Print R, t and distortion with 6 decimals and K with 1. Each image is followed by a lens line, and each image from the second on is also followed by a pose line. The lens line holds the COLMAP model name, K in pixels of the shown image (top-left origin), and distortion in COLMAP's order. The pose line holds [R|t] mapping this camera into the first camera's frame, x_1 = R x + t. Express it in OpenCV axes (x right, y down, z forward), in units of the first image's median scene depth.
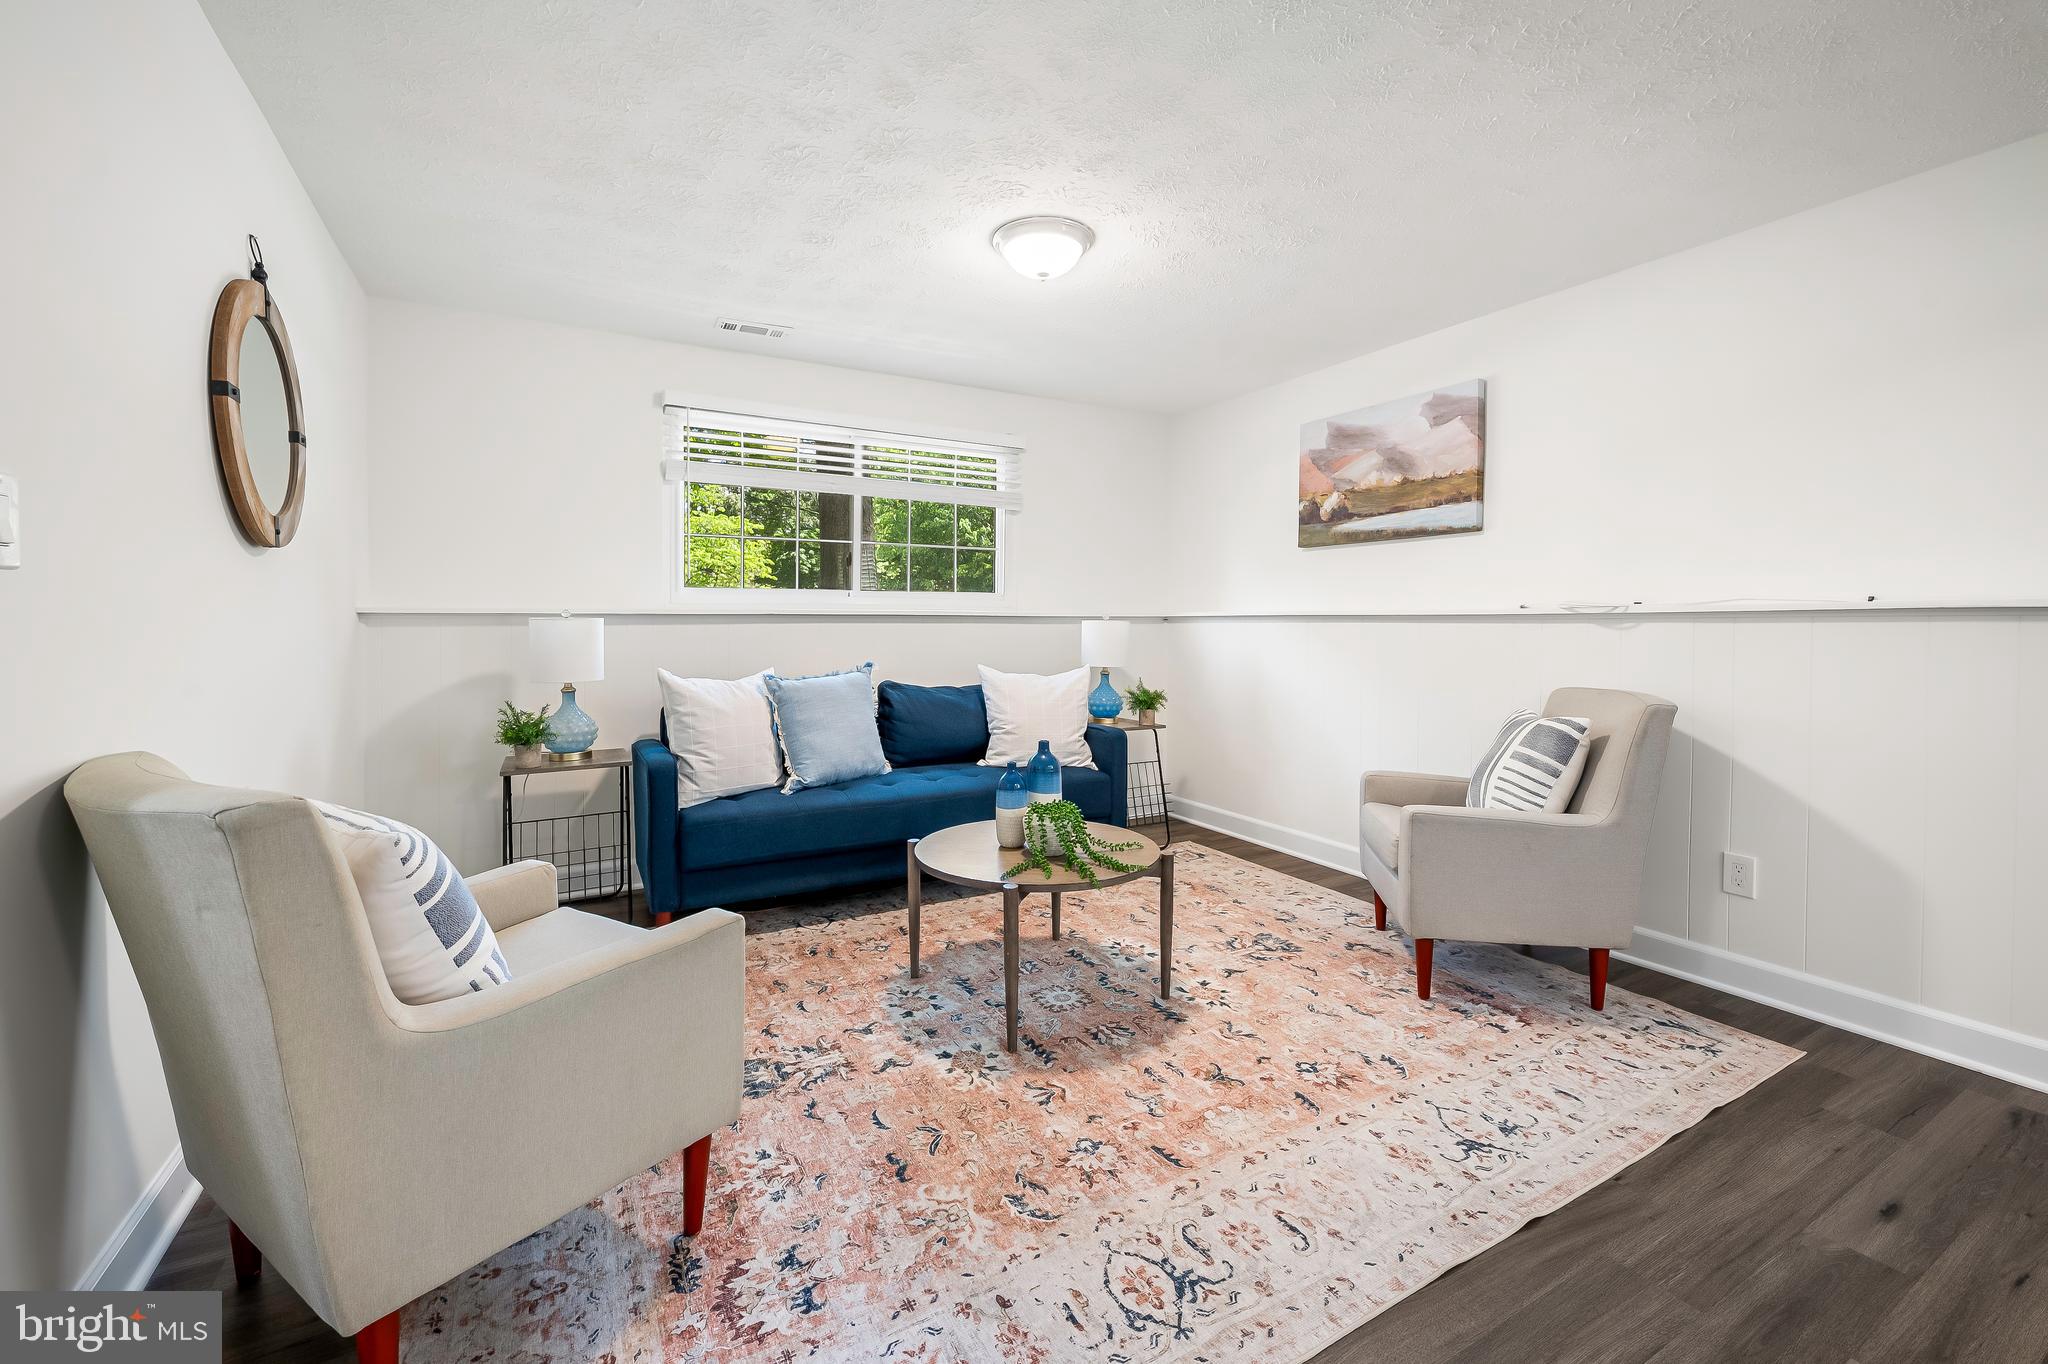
lens RADIAL K [[836.6, 0, 1019.3], [0, 836.6, 613.7], [0, 0, 1]] dist [-0.000188, 0.003372]
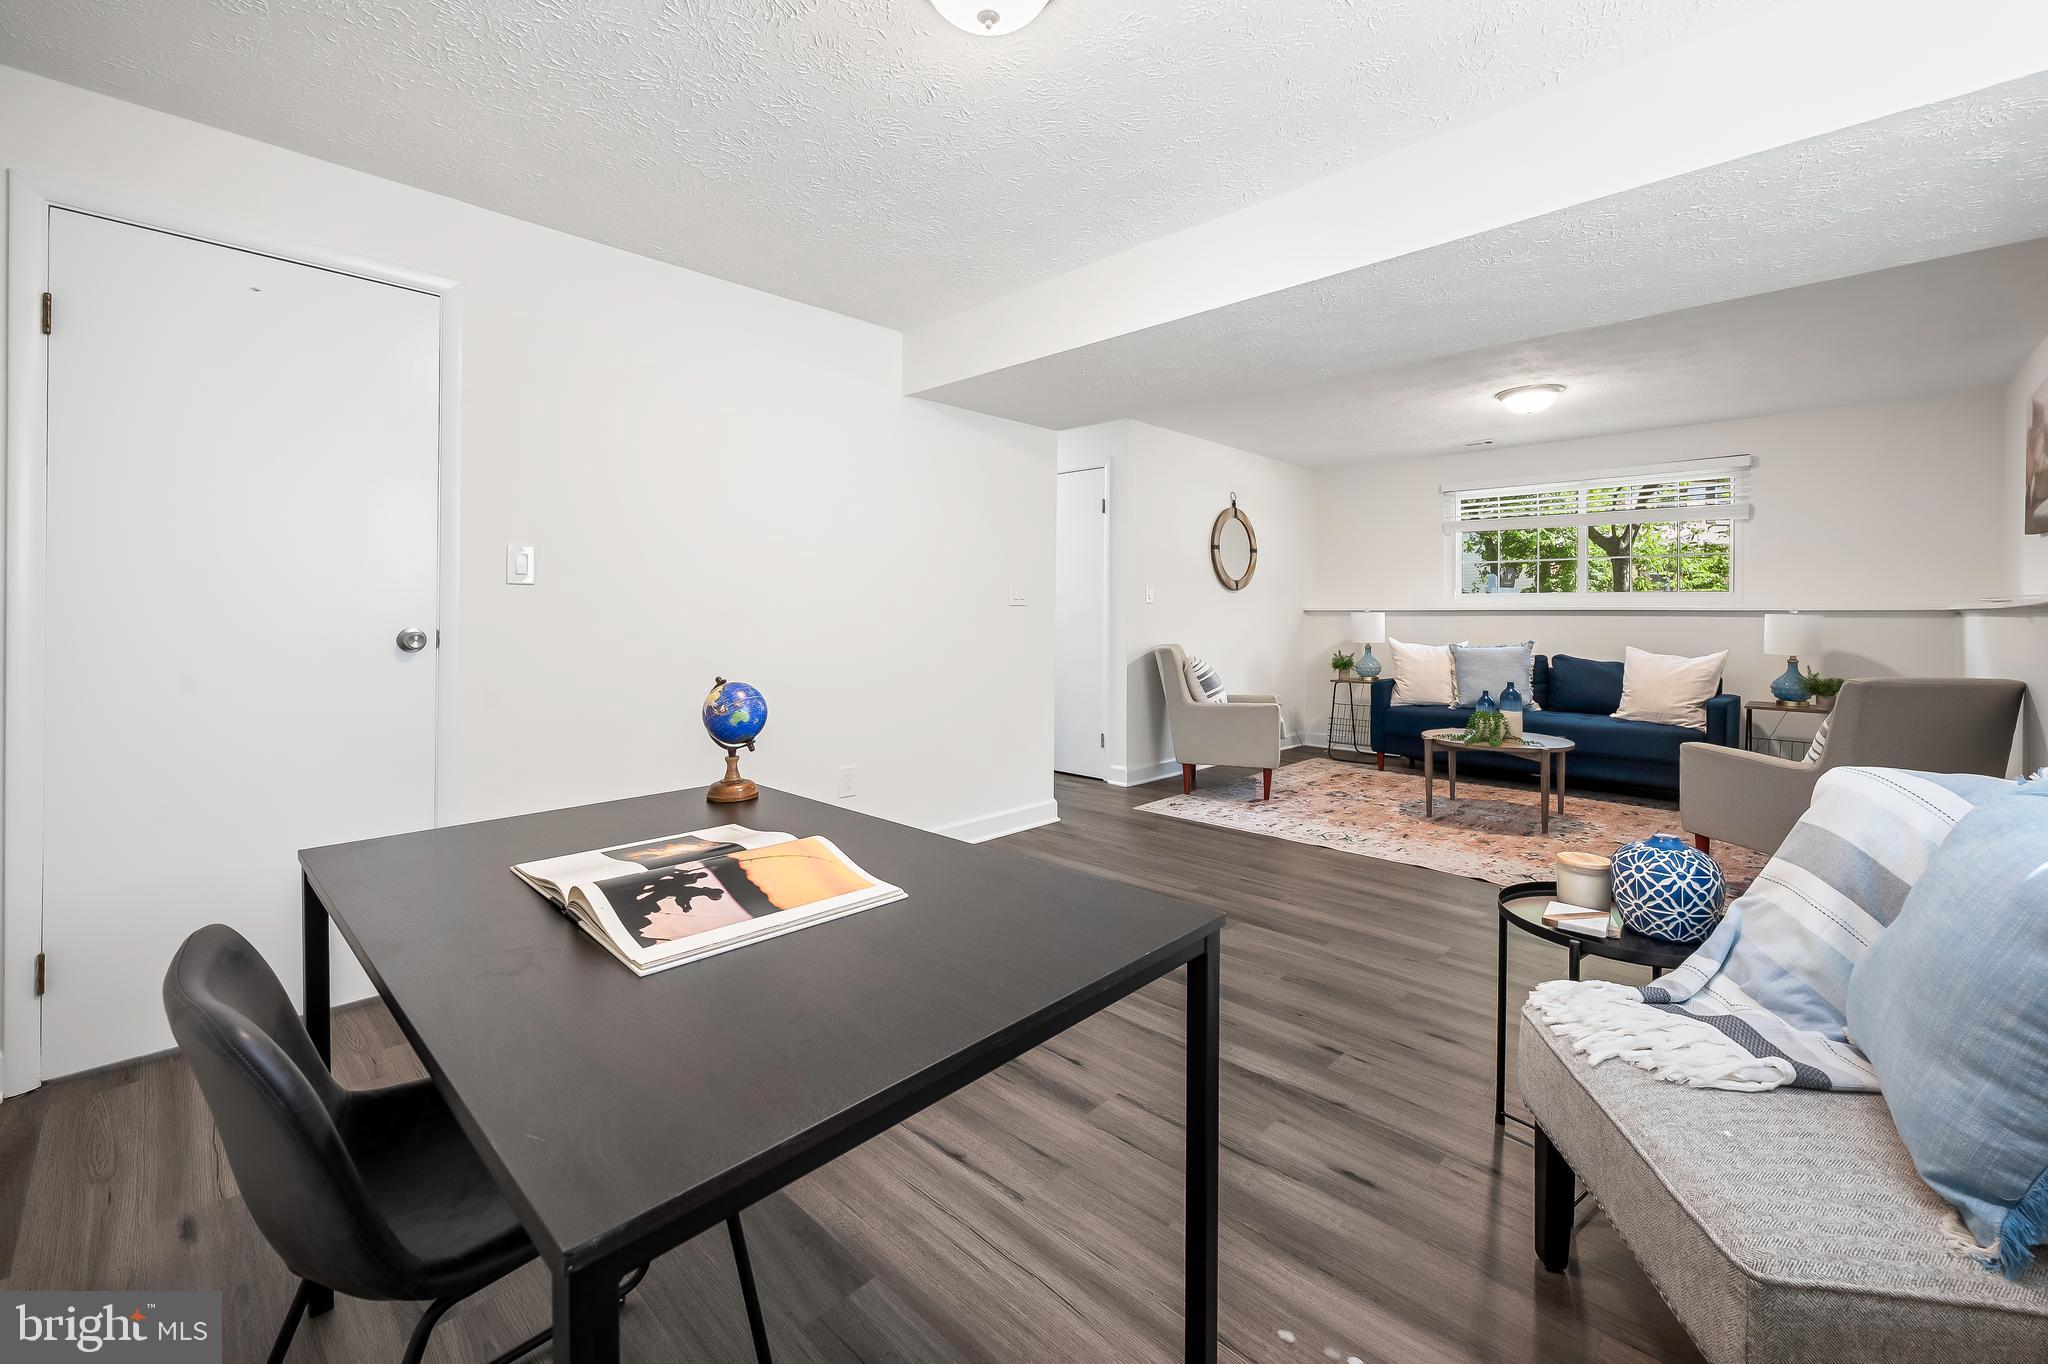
lens RADIAL K [[836.6, 0, 1019.3], [0, 836.6, 613.7], [0, 0, 1]] dist [-0.000188, 0.003372]
pose [[0.287814, -0.000282, -0.957686, 1.217324], [0.007942, 0.999966, 0.002093, -0.004444], [0.957653, -0.008208, 0.287807, -0.437202]]
